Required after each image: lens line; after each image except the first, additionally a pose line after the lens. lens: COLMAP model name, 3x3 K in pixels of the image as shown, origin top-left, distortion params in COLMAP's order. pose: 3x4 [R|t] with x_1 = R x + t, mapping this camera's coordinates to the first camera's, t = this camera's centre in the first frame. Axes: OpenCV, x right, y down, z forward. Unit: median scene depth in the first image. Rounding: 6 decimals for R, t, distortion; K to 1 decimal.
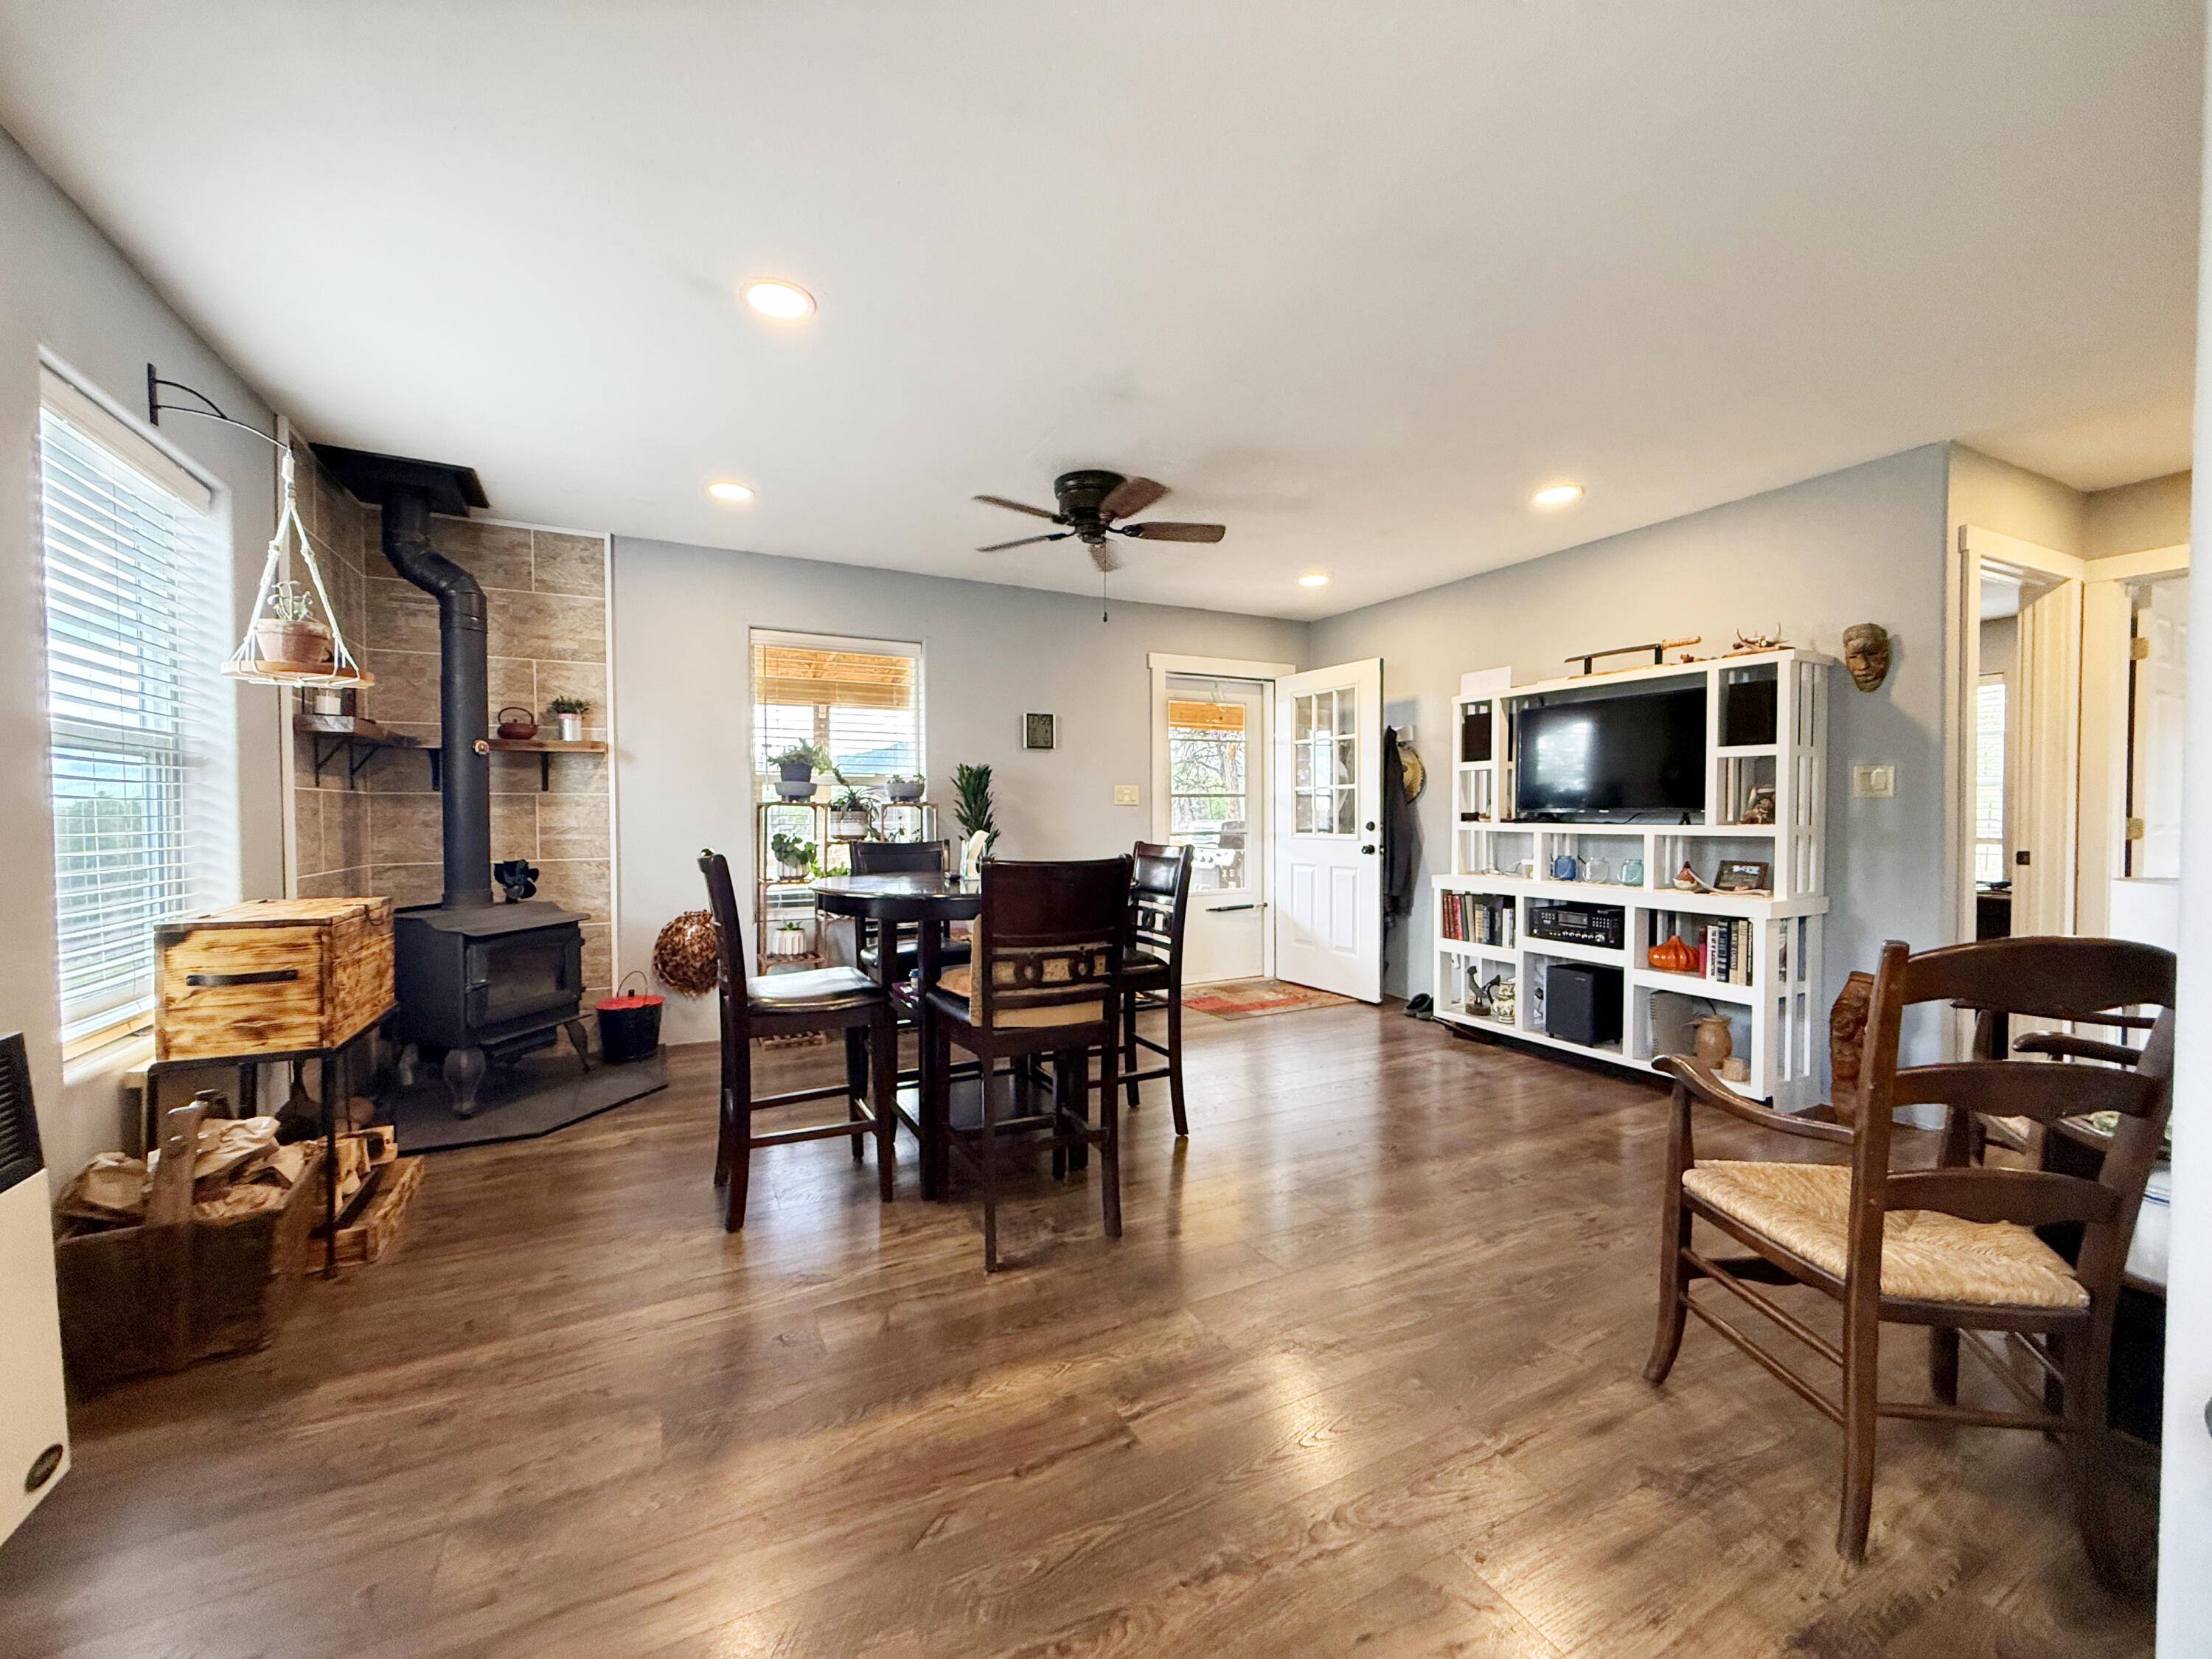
lens RADIAL K [[886.2, 0, 1090.3], [0, 886.2, 832.3], [0, 0, 1]] dist [0.007015, 0.000200]
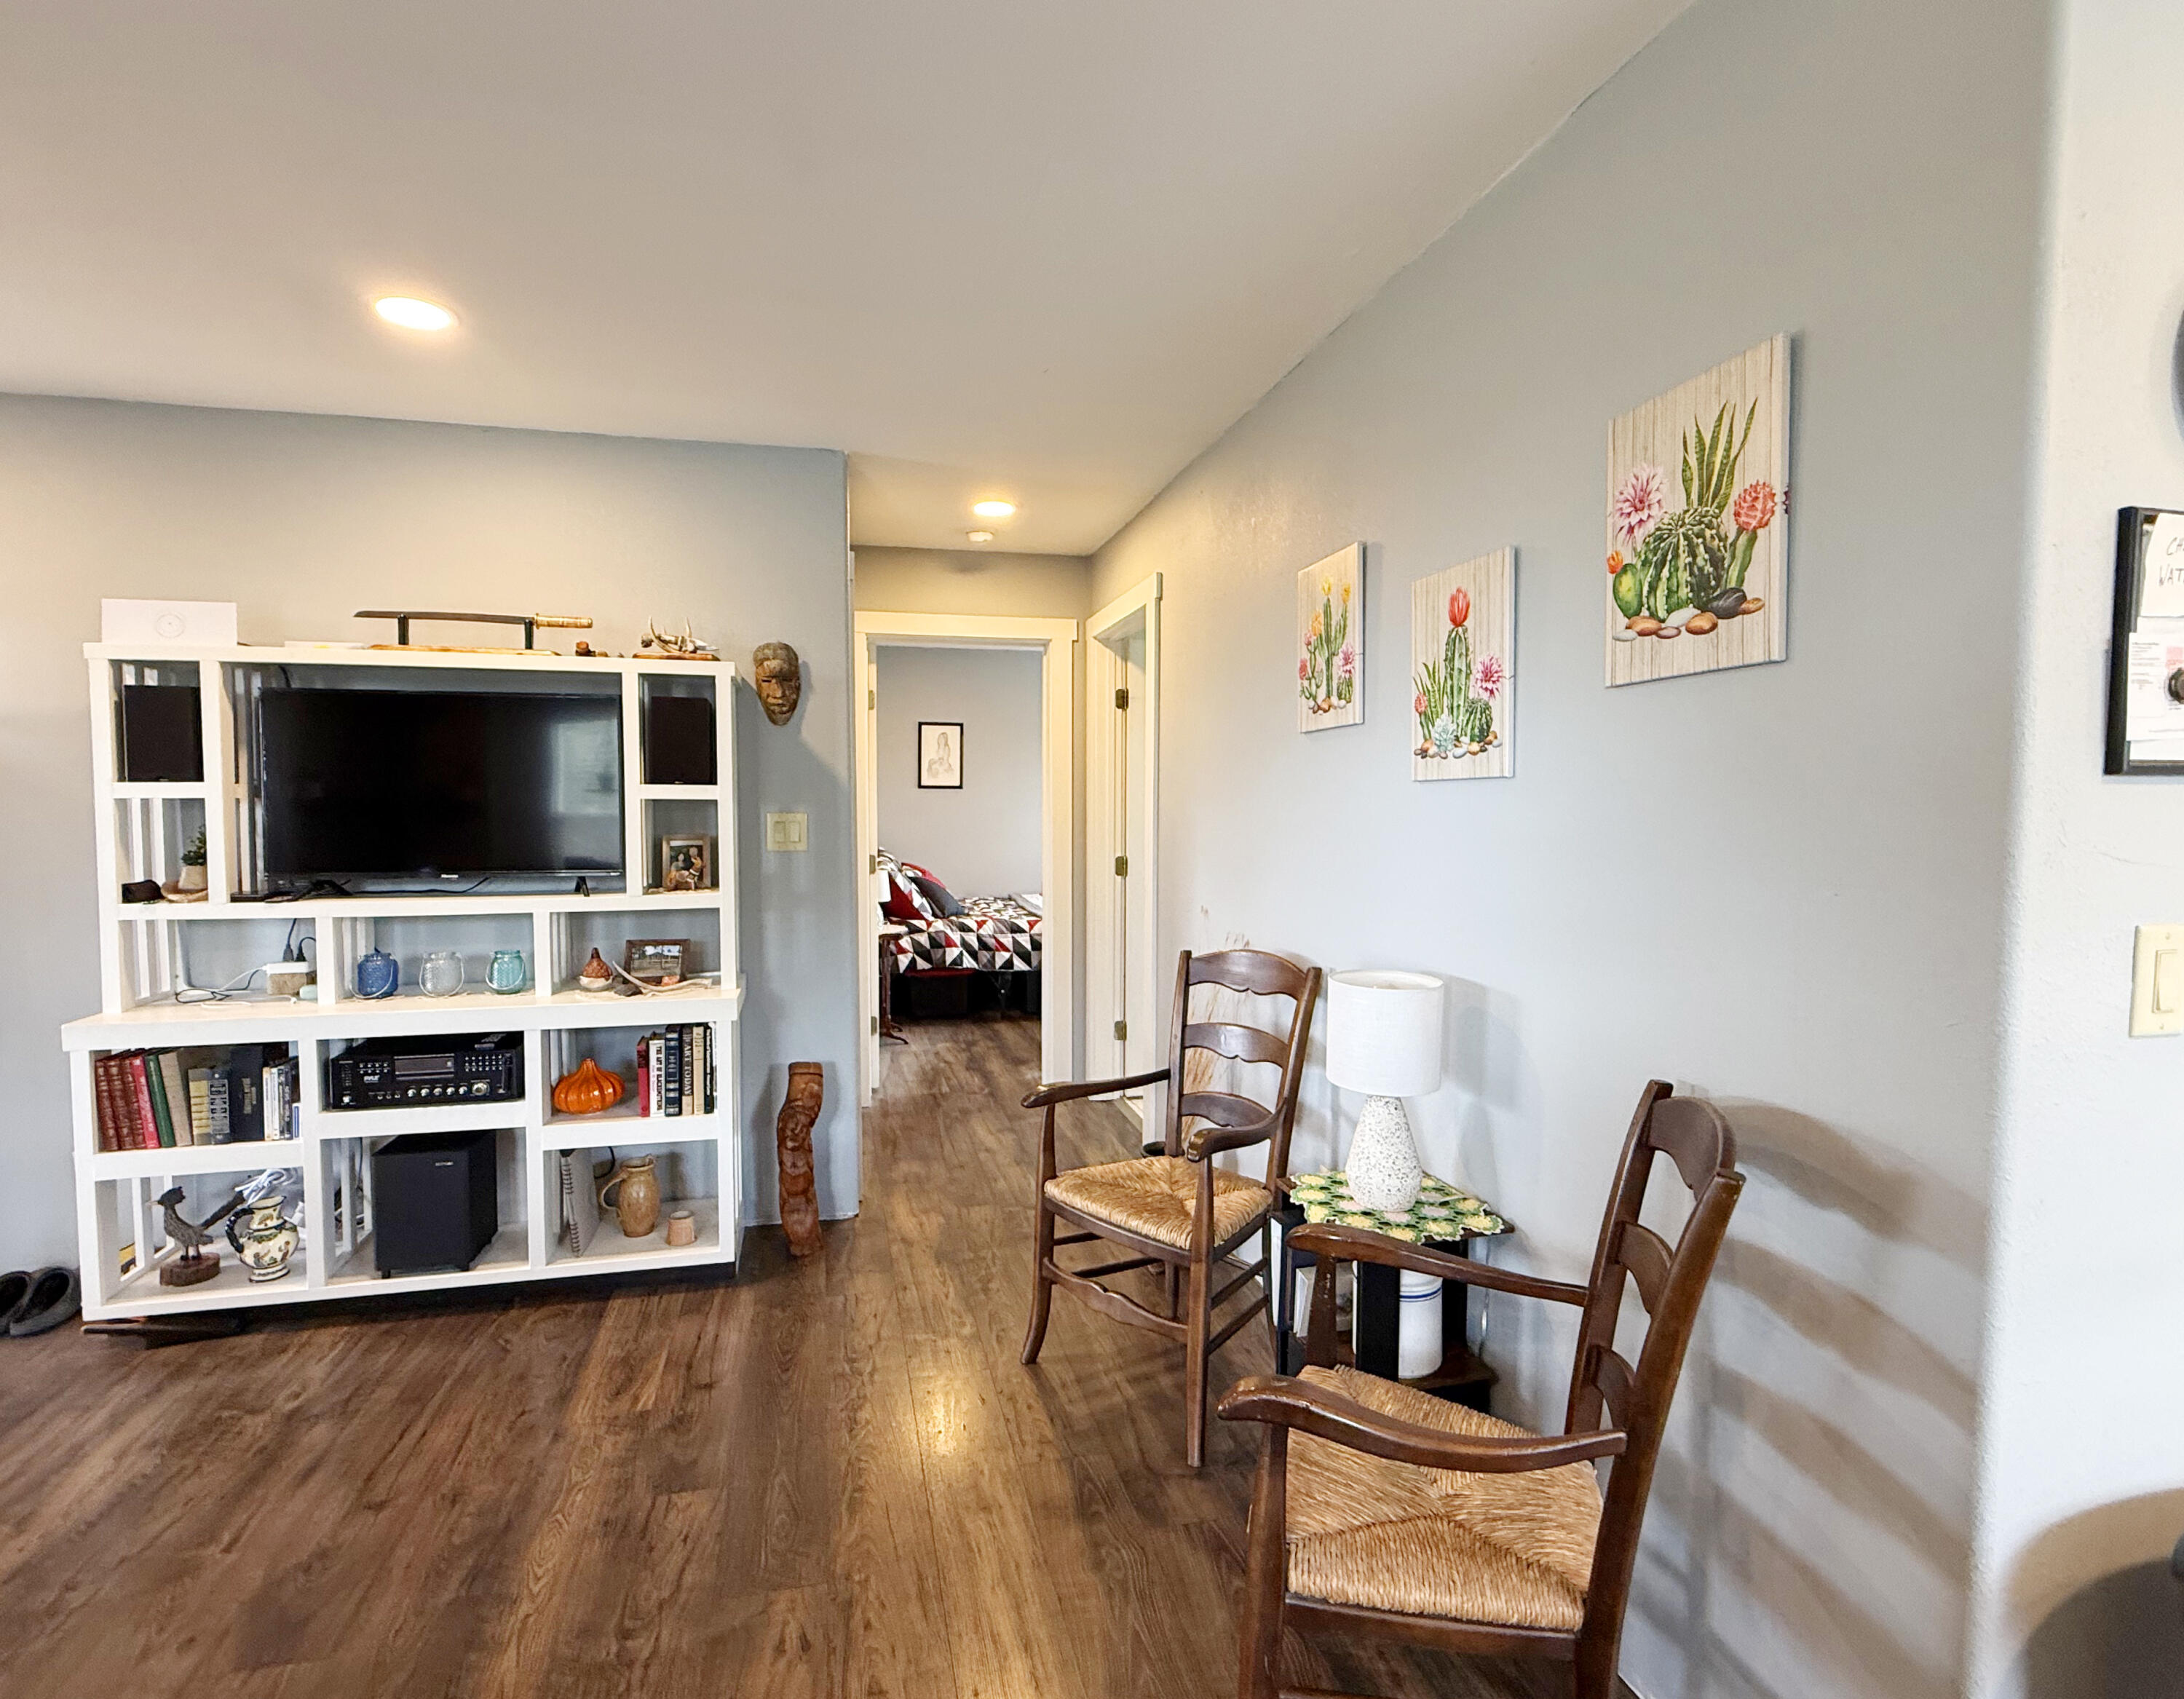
lens RADIAL K [[1043.1, 0, 1071.8], [0, 1043.1, 851.4], [0, 0, 1]] dist [-0.001341, 0.000791]
pose [[0.239846, -0.042763, 0.969869, -0.013431], [0.022961, 0.999000, 0.038369, -0.060967], [-0.970539, 0.013067, 0.240588, 0.432357]]
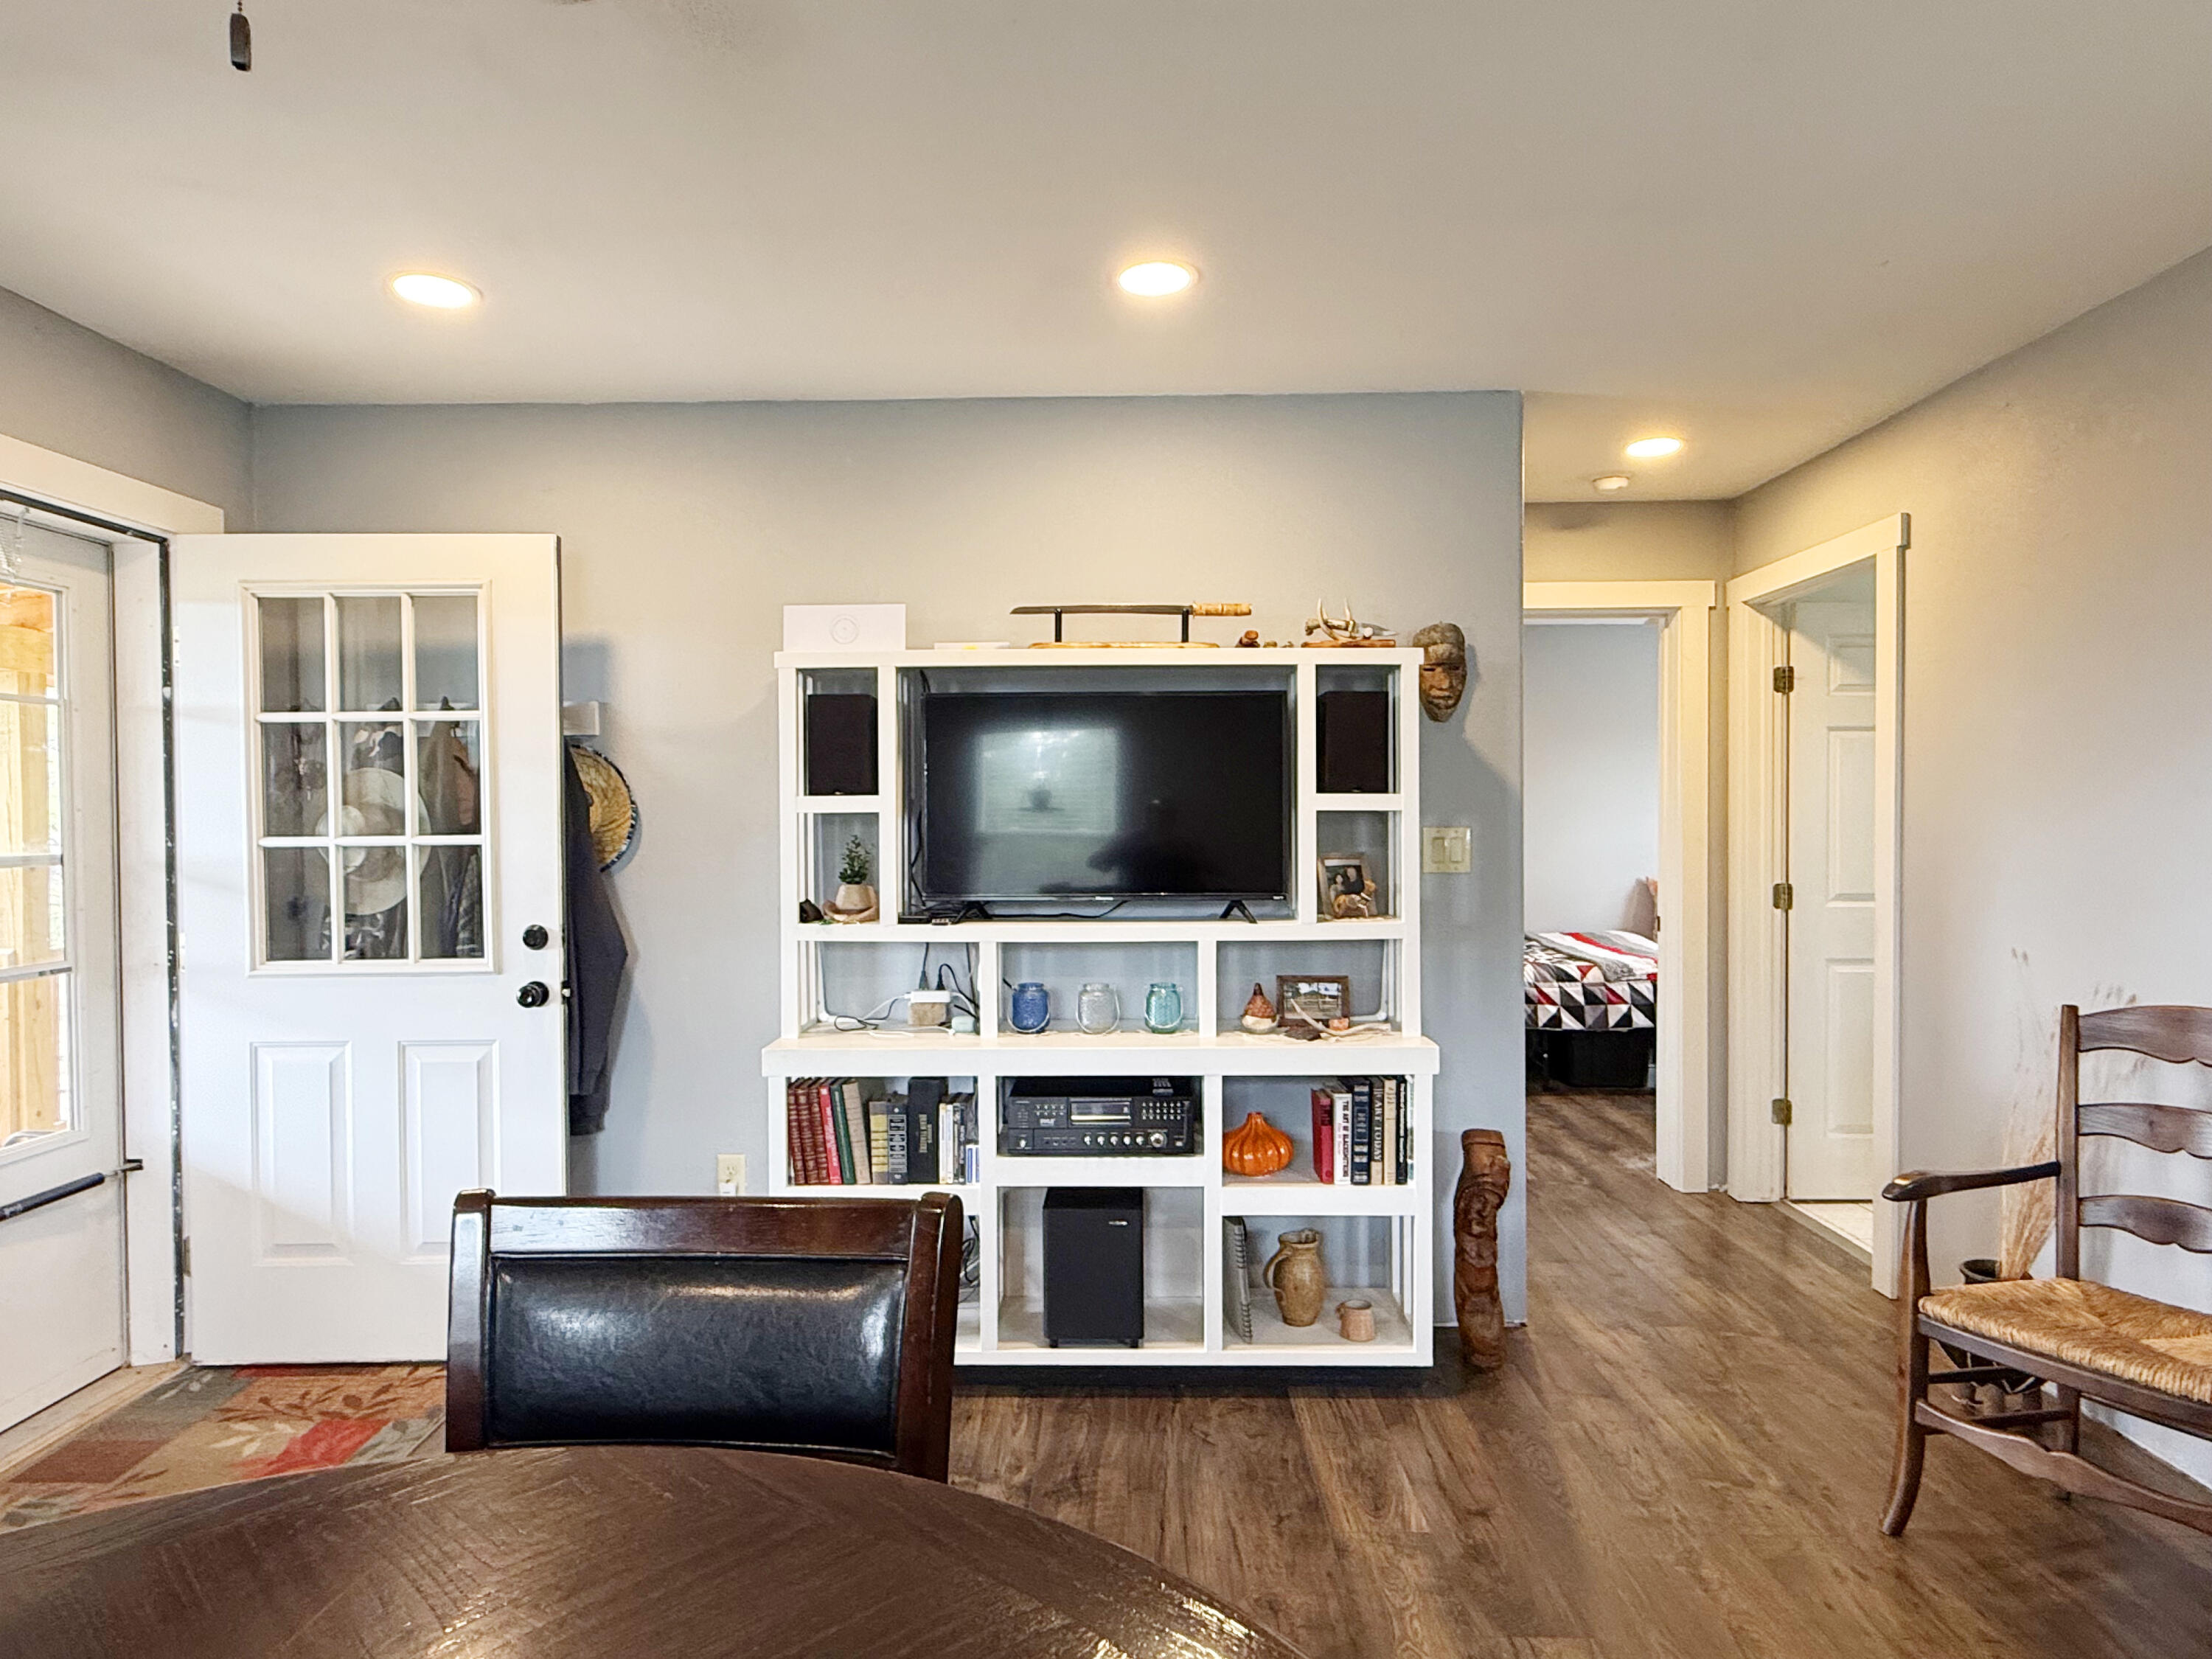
lens RADIAL K [[1305.0, 0, 1110.9], [0, 1305.0, 836.4], [0, 0, 1]] dist [-0.001344, 0.001129]
pose [[0.465369, -0.010322, 0.885057, -0.131706], [0.025157, 0.999682, -0.001569, -0.062845], [-0.884759, 0.022996, 0.465481, 0.652546]]
